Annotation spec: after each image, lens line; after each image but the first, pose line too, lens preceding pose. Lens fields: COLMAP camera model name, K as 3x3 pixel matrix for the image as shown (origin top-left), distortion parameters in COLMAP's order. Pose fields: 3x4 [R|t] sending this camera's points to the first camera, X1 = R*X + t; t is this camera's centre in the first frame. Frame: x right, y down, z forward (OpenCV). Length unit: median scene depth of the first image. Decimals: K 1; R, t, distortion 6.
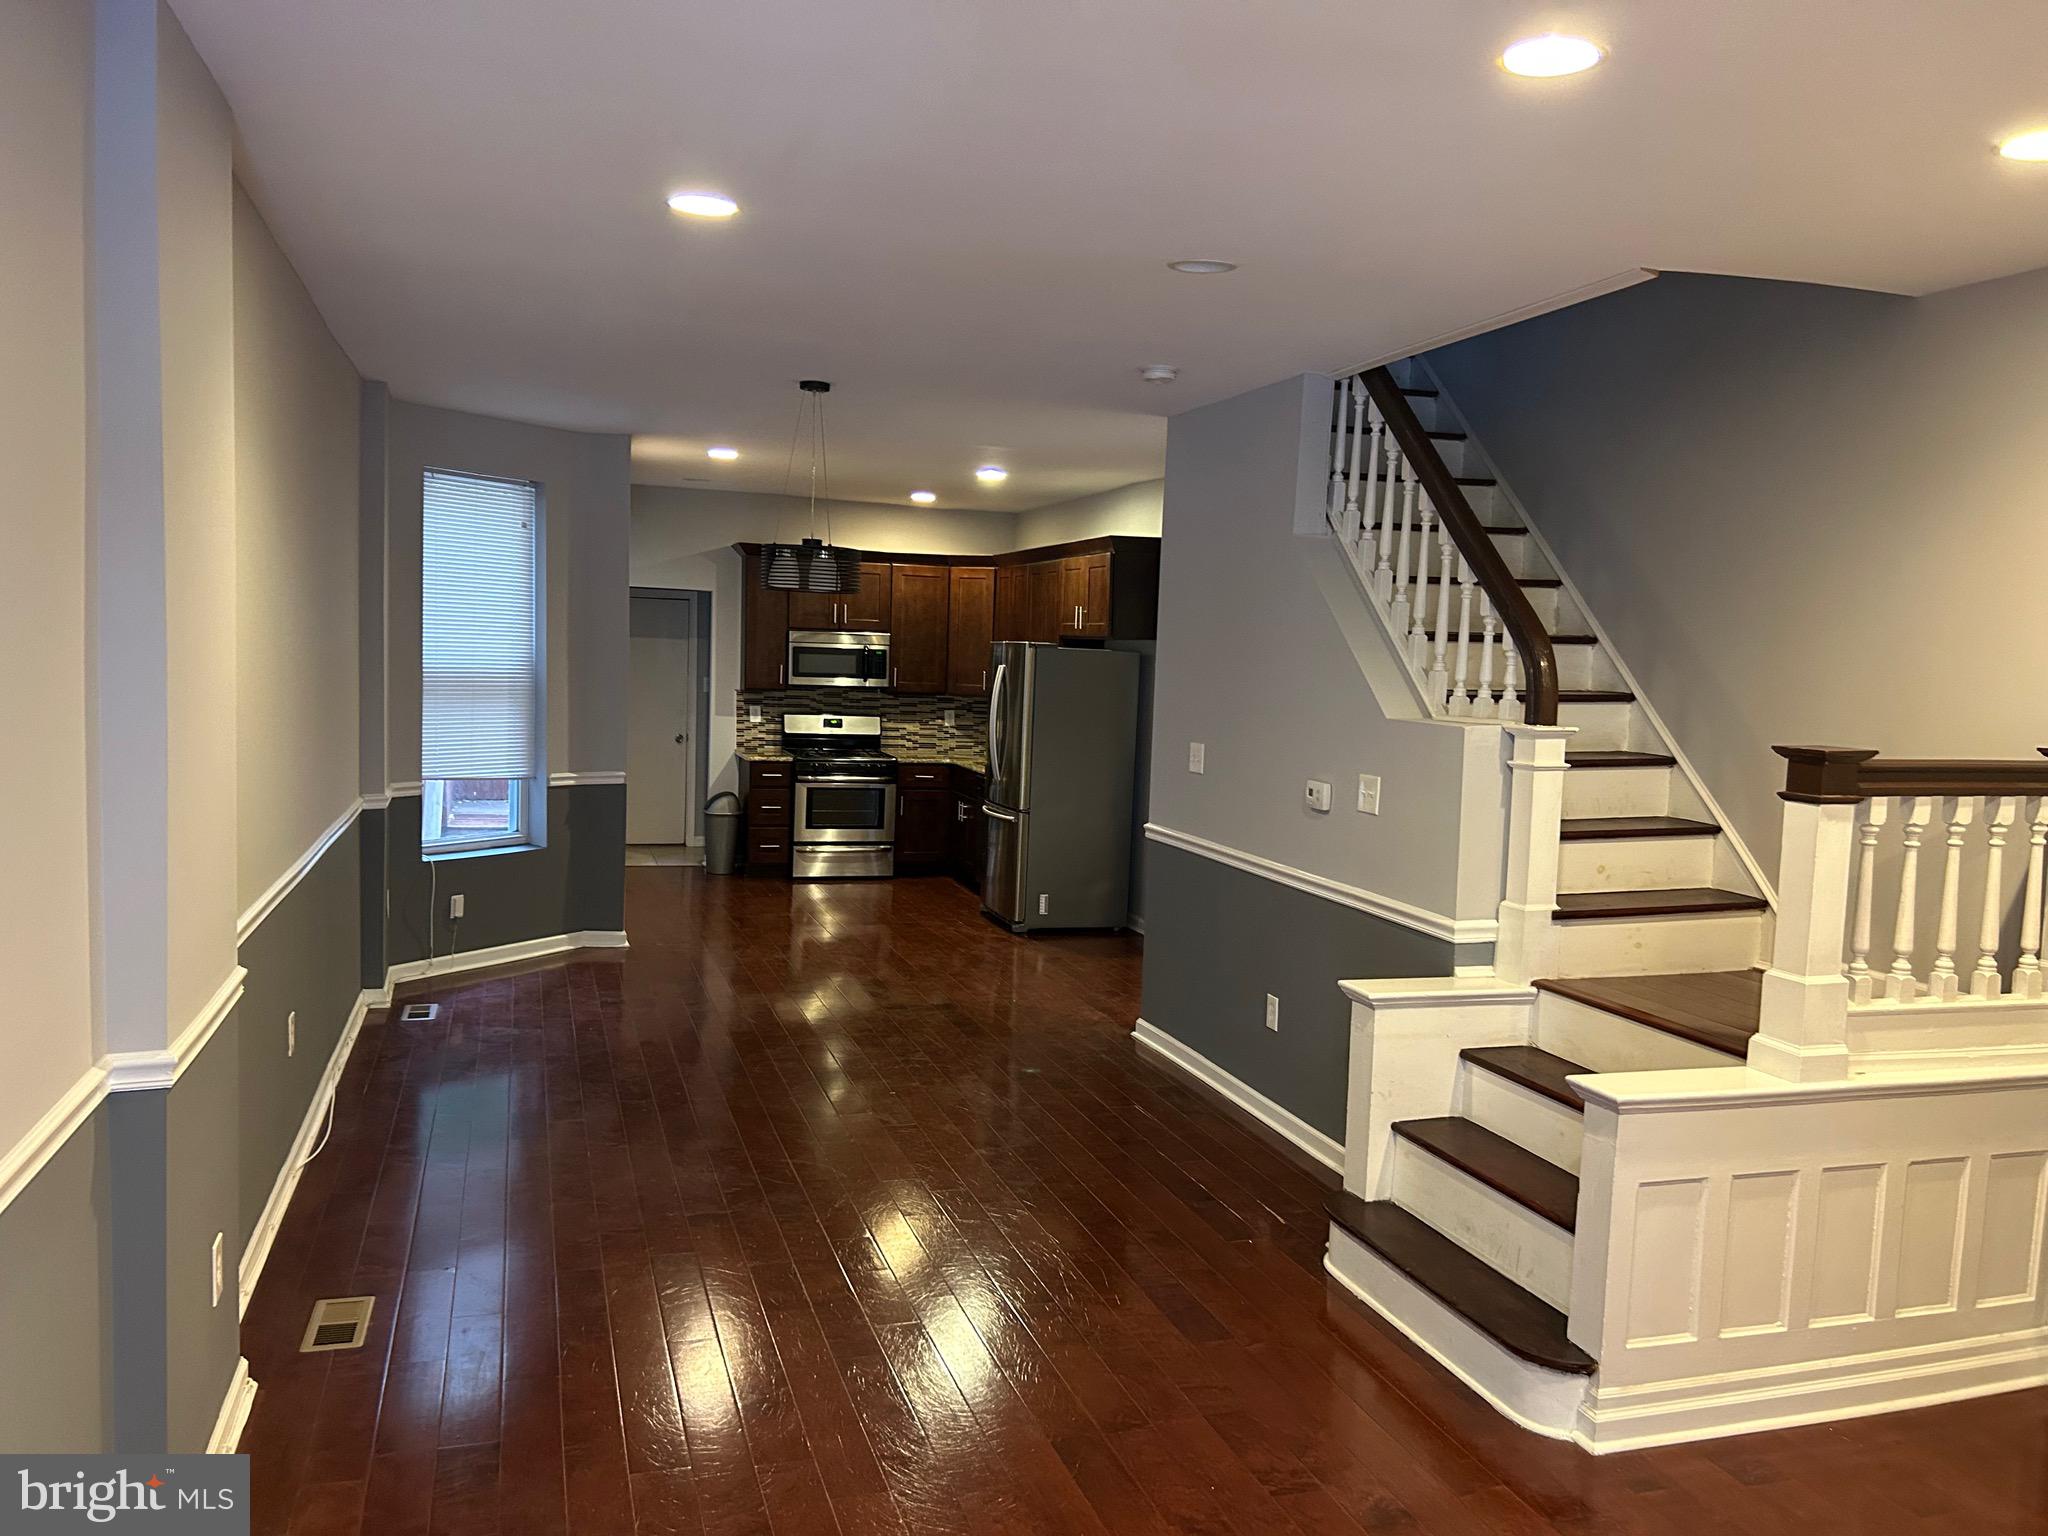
lens RADIAL K [[1556.4, 0, 1024.0], [0, 1556.4, 768.0], [0, 0, 1]] dist [0.056761, -0.082360]
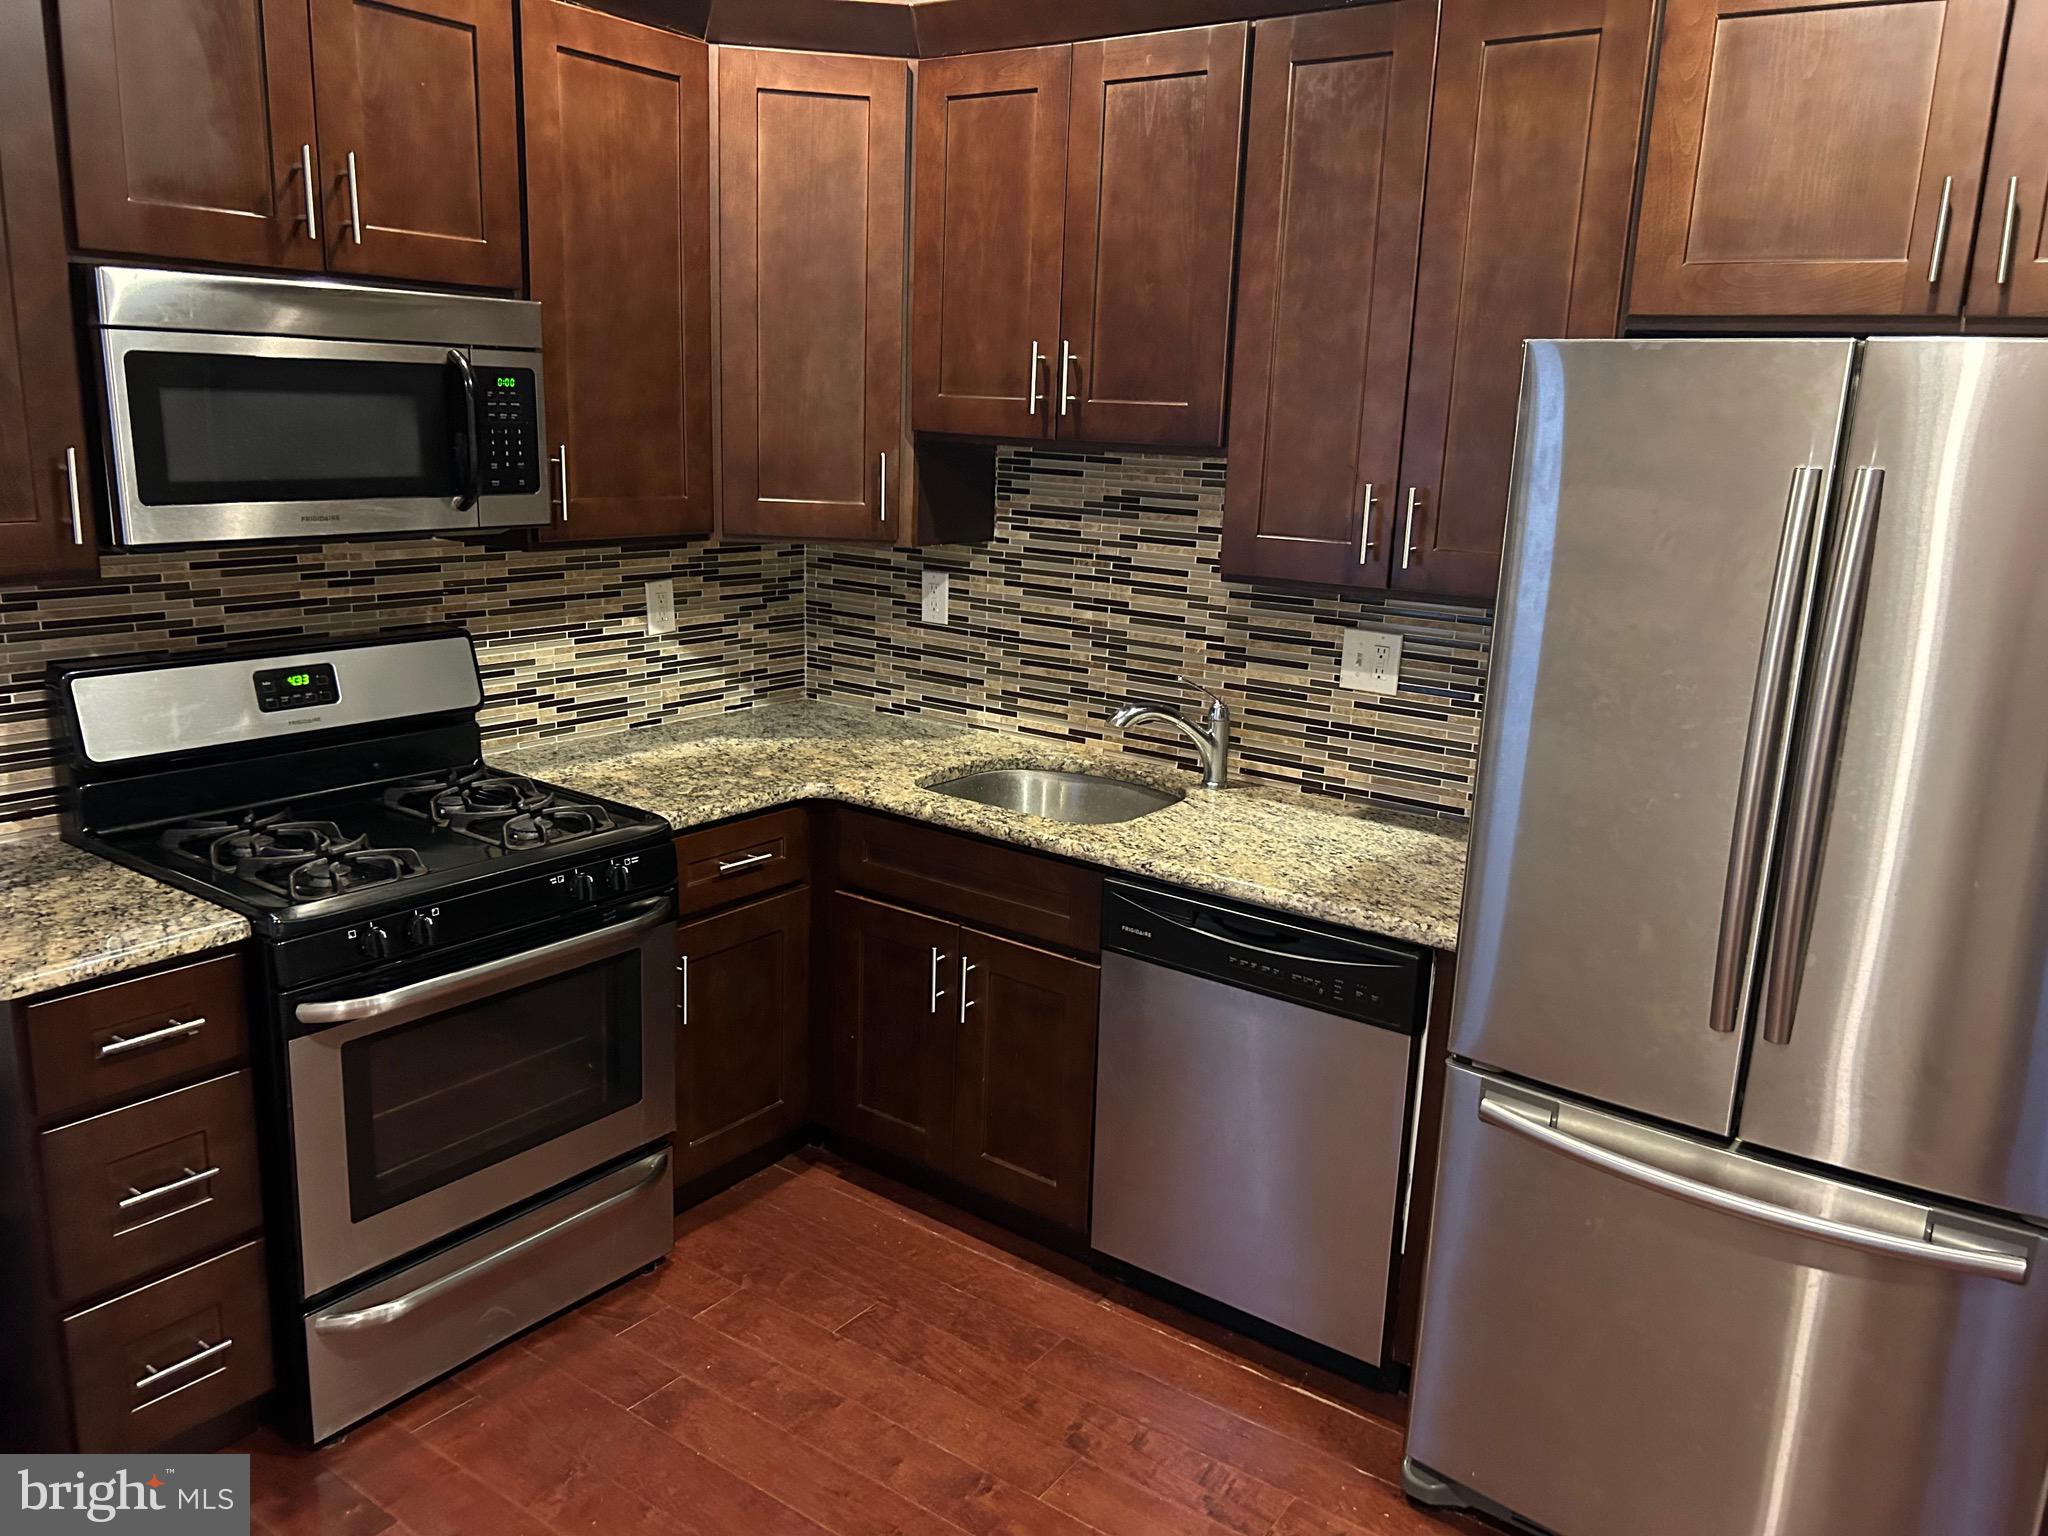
lens RADIAL K [[1556.4, 0, 1024.0], [0, 1556.4, 768.0], [0, 0, 1]] dist [0.056761, -0.082360]
pose [[0.812271, -0.140628, 0.566074, -0.168894], [0.039577, 0.981552, 0.187054, -0.056609], [-0.581937, -0.129535, 0.802851, 0.738212]]
